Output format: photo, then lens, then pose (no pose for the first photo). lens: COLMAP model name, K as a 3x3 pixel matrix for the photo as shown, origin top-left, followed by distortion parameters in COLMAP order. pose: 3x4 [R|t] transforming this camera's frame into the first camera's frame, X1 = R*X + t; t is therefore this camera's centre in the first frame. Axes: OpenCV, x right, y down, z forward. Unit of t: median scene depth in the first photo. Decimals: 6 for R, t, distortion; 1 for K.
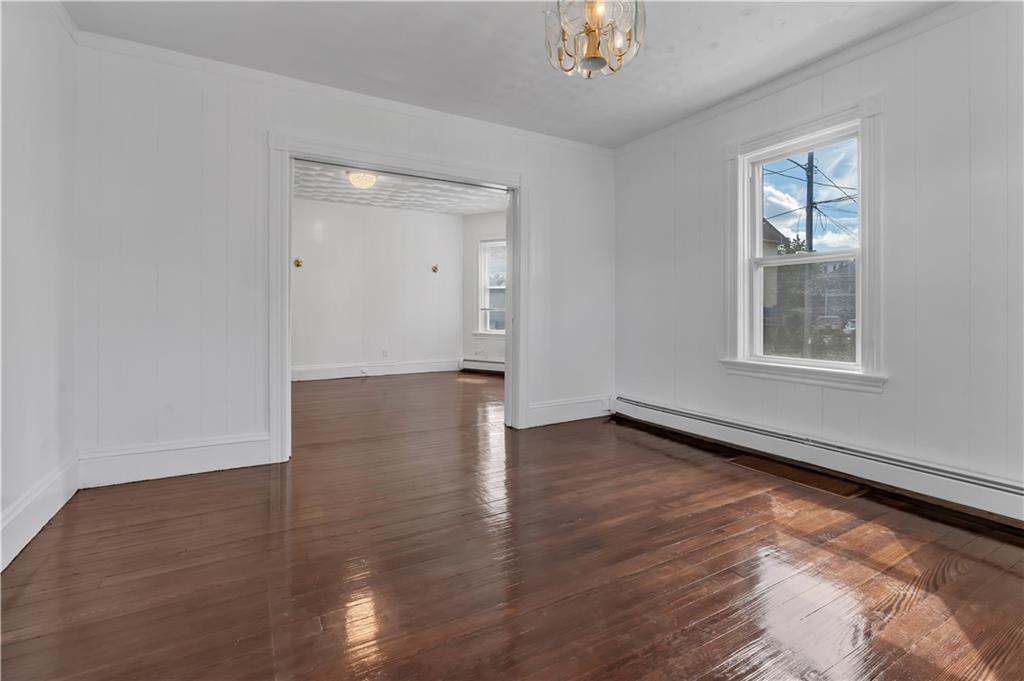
lens RADIAL K [[462.8, 0, 523.5], [0, 462.8, 312.2], [0, 0, 1]] dist [0.002796, 0.002275]
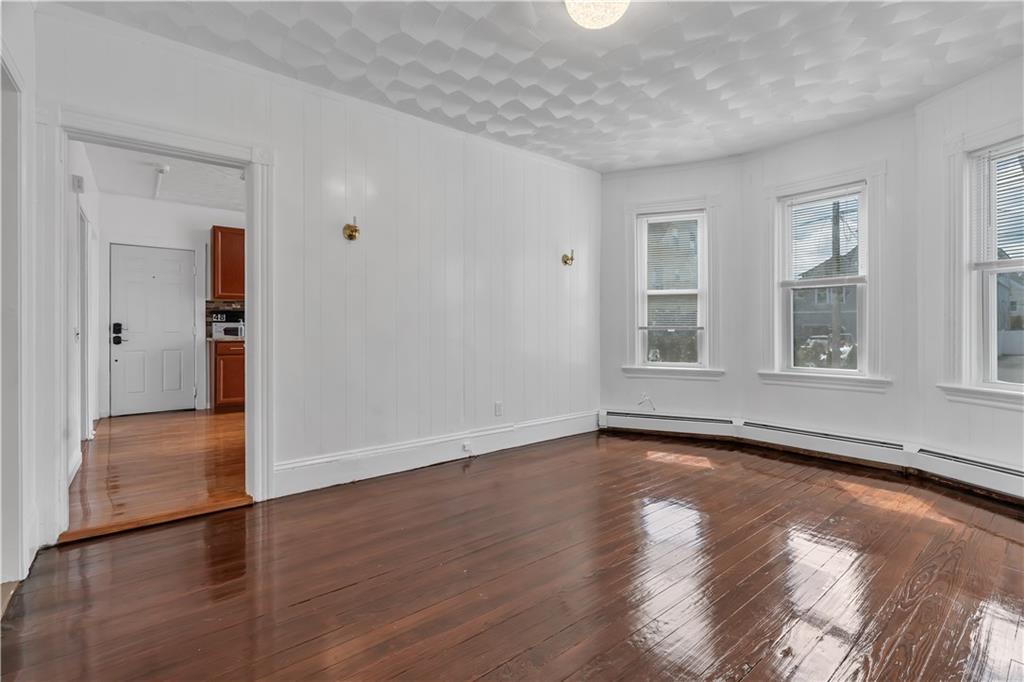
lens RADIAL K [[462.8, 0, 541.9], [0, 462.8, 325.6], [0, 0, 1]] dist [0.002796, 0.002275]
pose [[0.984983, -0.023053, 0.171103, -0.323835], [0.023125, 0.999731, 0.001569, -0.013518], [-0.171093, 0.002412, 0.985252, 0.437916]]
